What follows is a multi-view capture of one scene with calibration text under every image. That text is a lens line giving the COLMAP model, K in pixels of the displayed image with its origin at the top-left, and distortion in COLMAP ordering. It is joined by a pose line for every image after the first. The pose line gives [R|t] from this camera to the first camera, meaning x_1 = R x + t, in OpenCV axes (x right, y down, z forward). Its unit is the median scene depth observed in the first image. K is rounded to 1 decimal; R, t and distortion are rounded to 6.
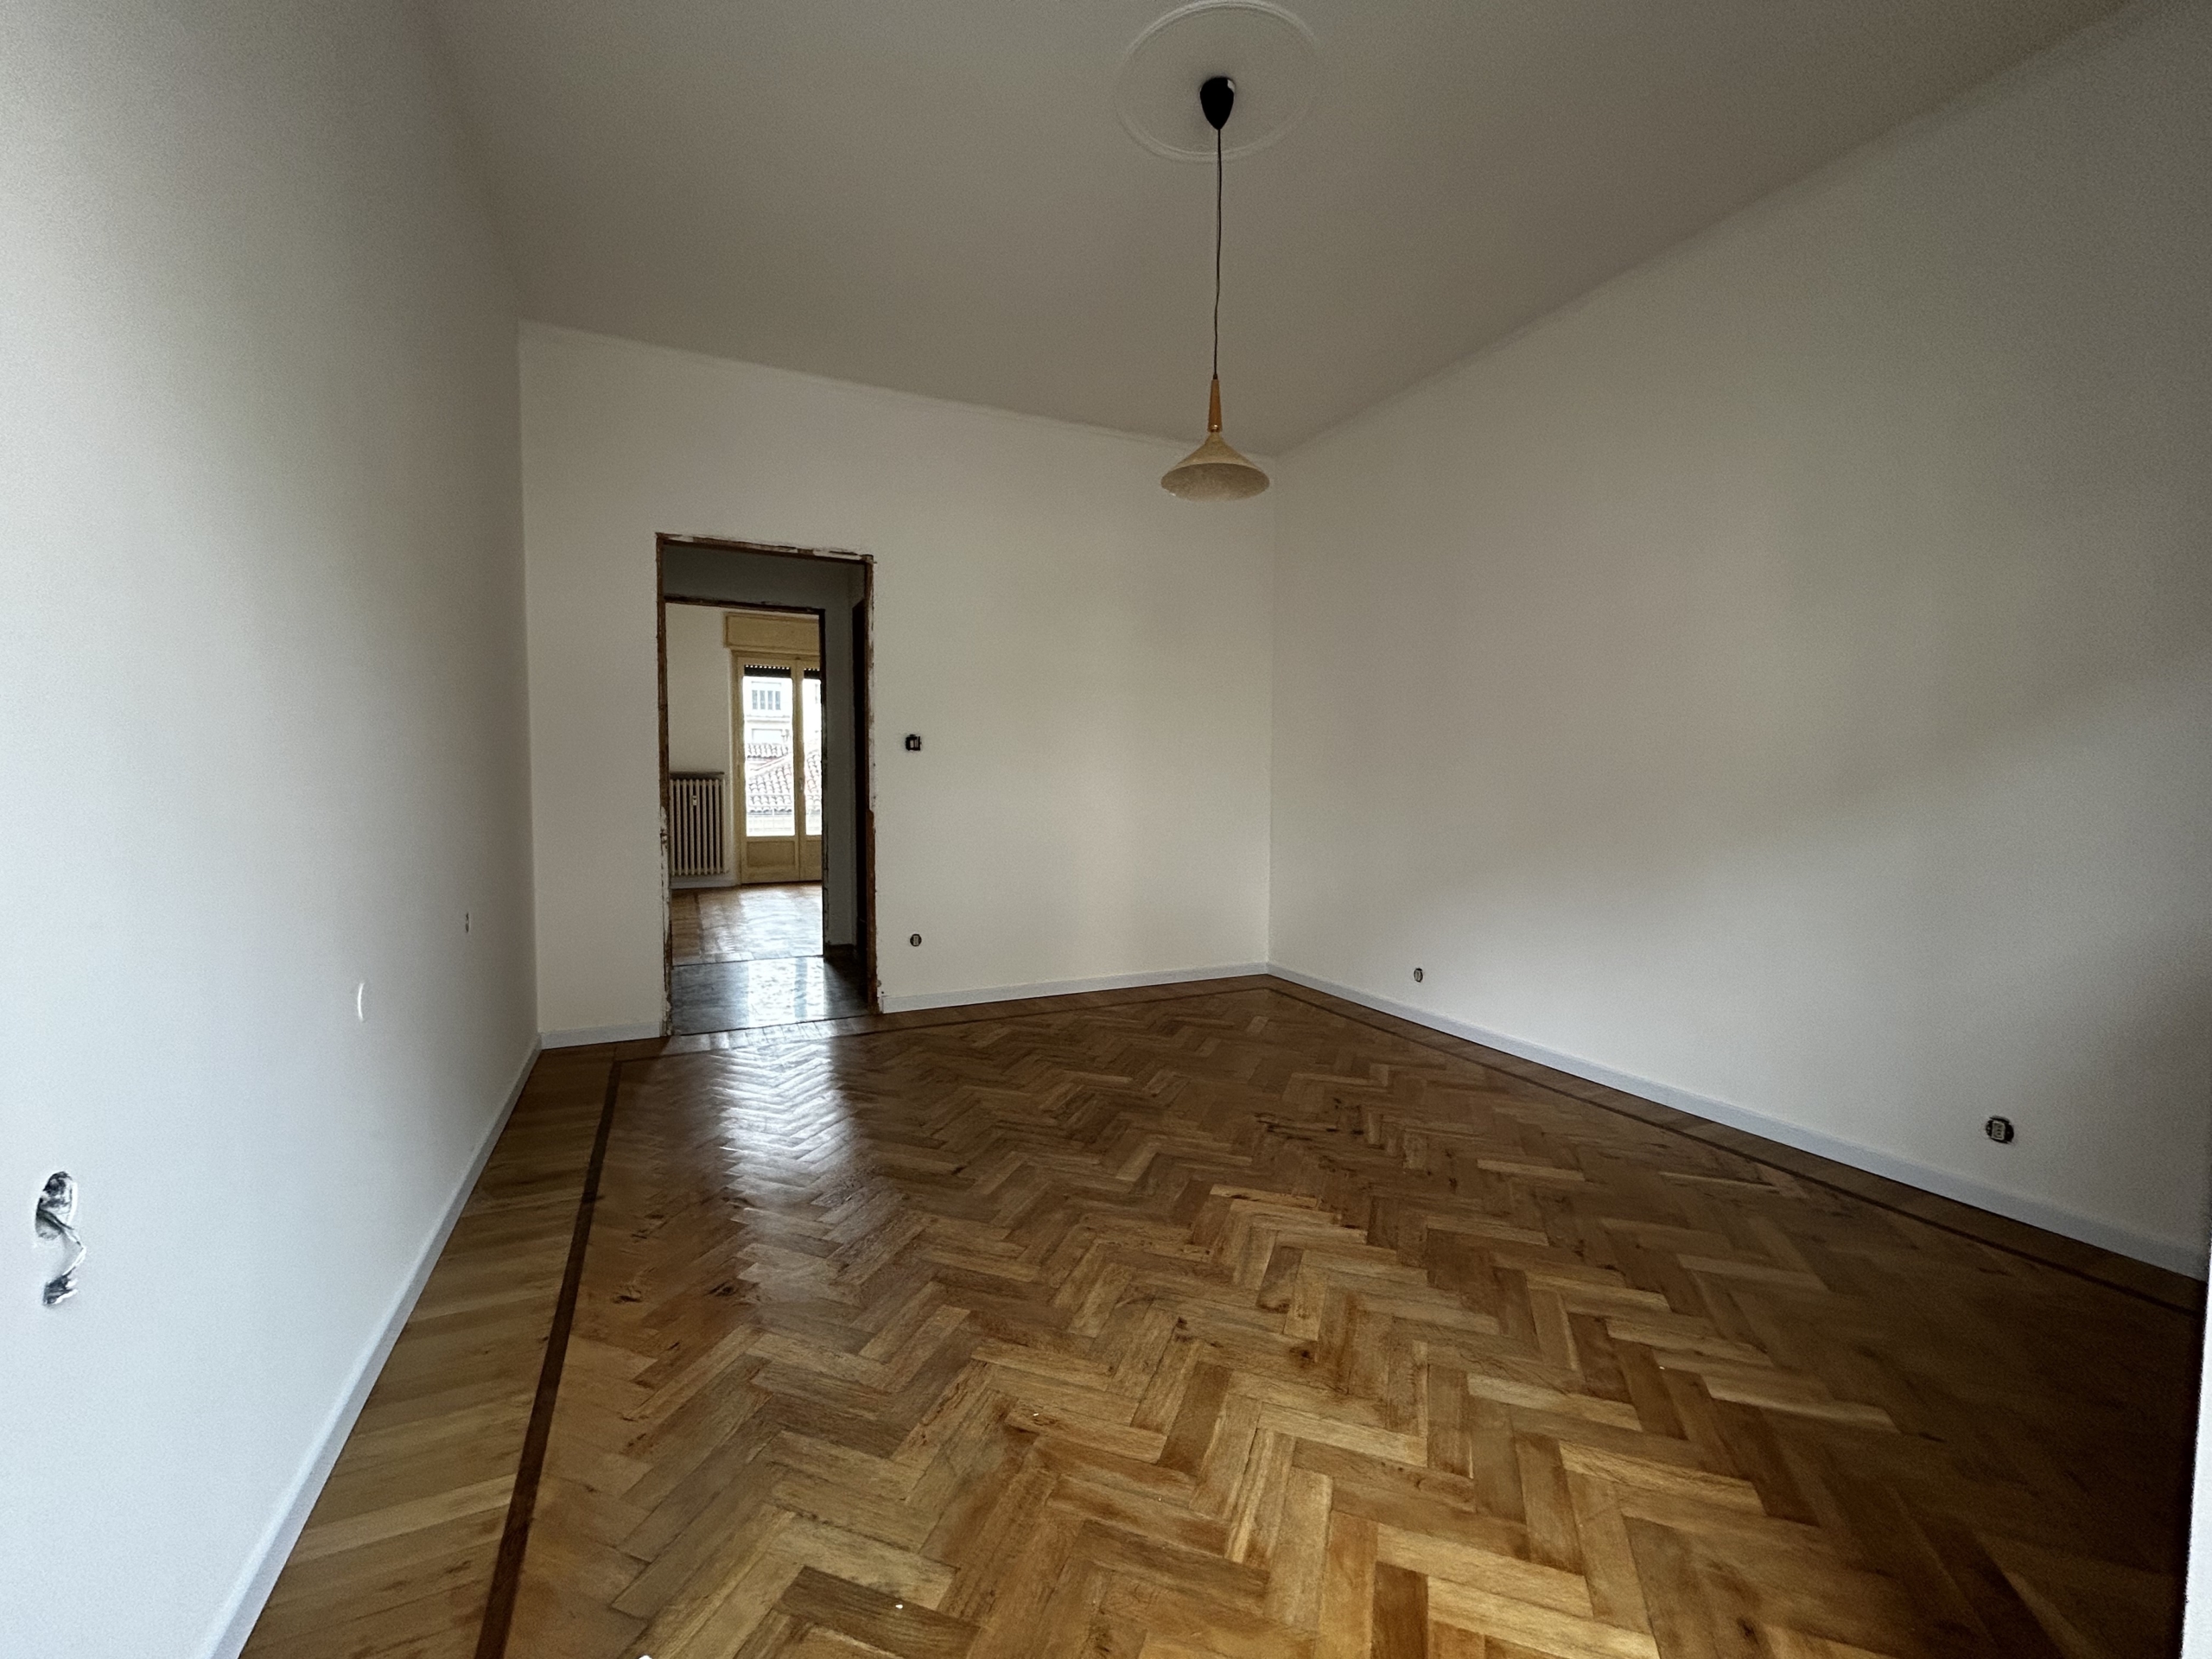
lens RADIAL K [[892.9, 0, 1105.4], [0, 892.9, 834.9], [0, 0, 1]] dist [-0.000745, 0.001417]
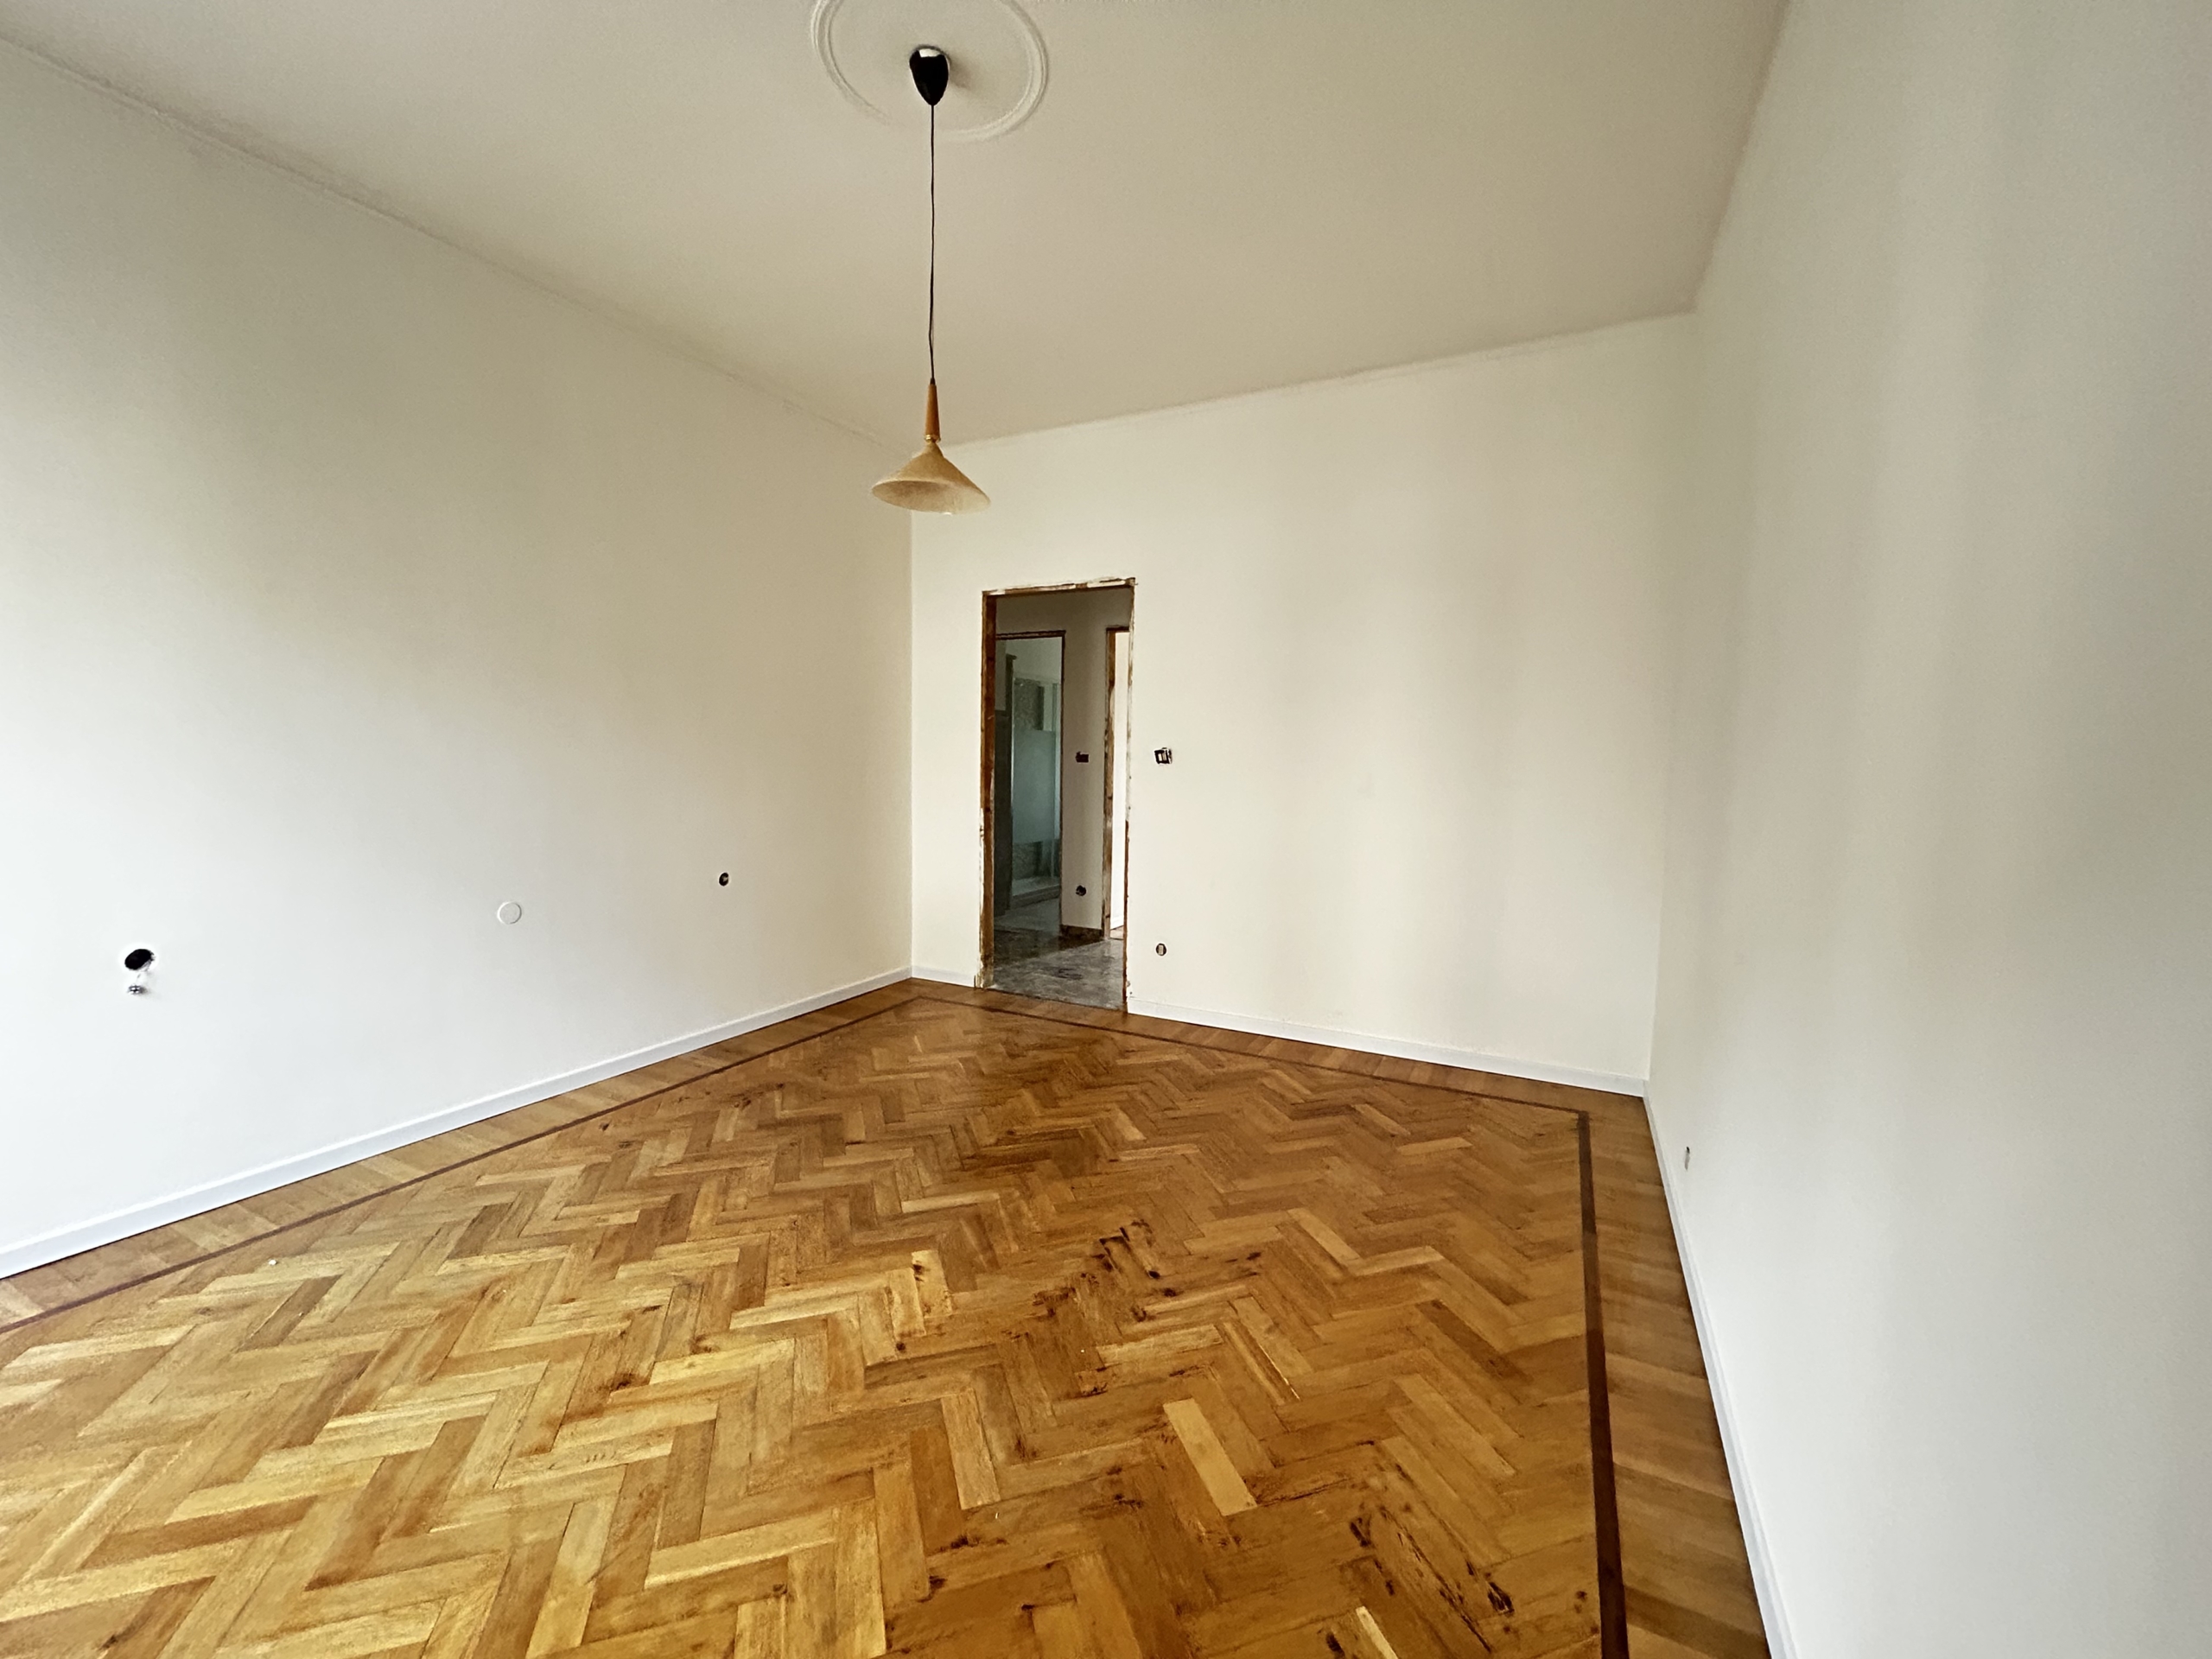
lens RADIAL K [[892.9, 0, 1114.6], [0, 892.9, 835.0], [0, 0, 1]] dist [-0.000745, 0.001417]
pose [[0.606766, 0.073599, -0.791466, 0.847964], [-0.061914, 0.997055, 0.045252, -0.085583], [0.792465, 0.021545, 0.609536, 0.510922]]
